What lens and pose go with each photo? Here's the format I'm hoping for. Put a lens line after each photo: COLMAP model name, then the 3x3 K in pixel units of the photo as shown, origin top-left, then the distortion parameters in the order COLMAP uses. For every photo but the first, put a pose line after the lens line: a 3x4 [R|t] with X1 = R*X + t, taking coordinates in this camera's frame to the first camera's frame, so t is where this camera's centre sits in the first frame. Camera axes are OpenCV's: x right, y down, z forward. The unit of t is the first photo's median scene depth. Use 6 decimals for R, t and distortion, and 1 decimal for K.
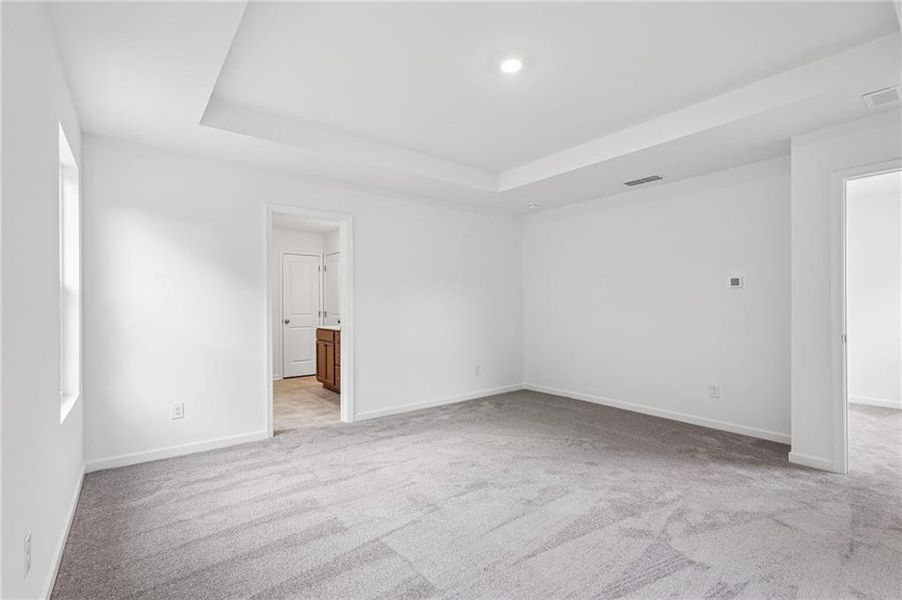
lens RADIAL K [[412.1, 0, 450.9], [0, 412.1, 303.0], [0, 0, 1]] dist [-0.012166, 0.009080]
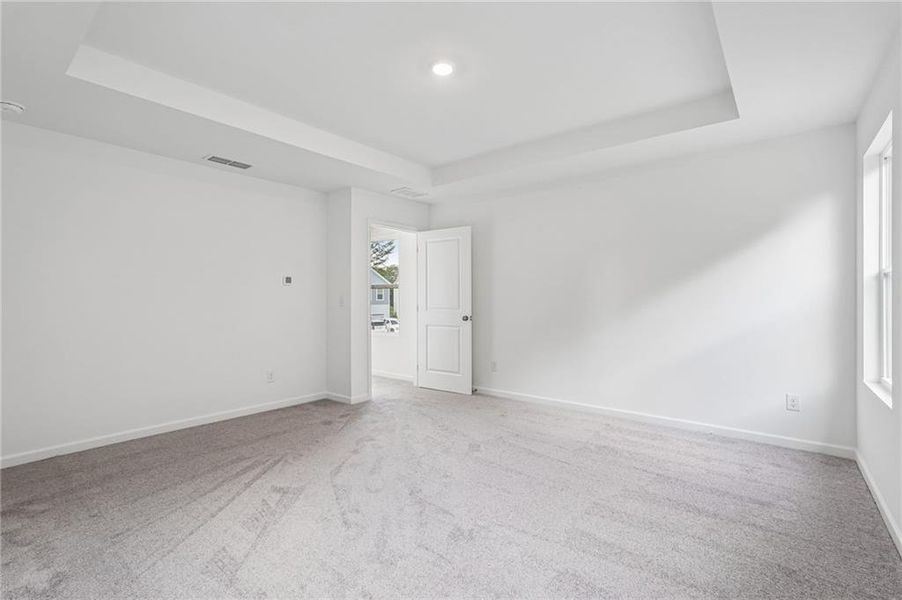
lens RADIAL K [[412.1, 0, 450.9], [0, 412.1, 303.0], [0, 0, 1]] dist [-0.012166, 0.009080]
pose [[-0.224445, -0.008725, 0.974448, -0.586950], [0.000901, 0.999958, 0.009161, 0.004776], [-0.974486, 0.002934, -0.224428, 0.811758]]
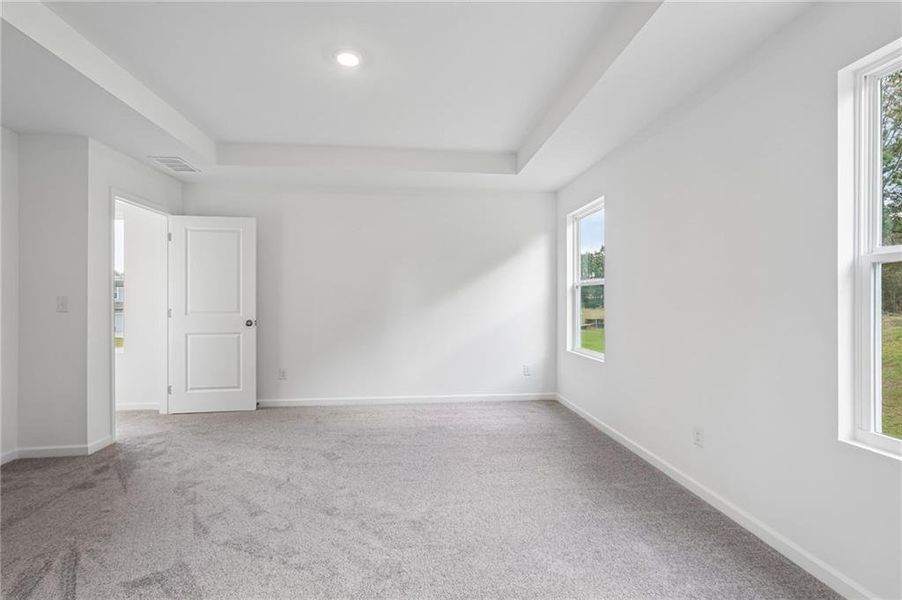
lens RADIAL K [[412.1, 0, 450.9], [0, 412.1, 303.0], [0, 0, 1]] dist [-0.012166, 0.009080]
pose [[-0.847616, 0.002165, 0.530605, -0.395594], [0.002638, 0.999997, 0.000134, 0.011060], [-0.530603, 0.001513, -0.847619, 1.141198]]
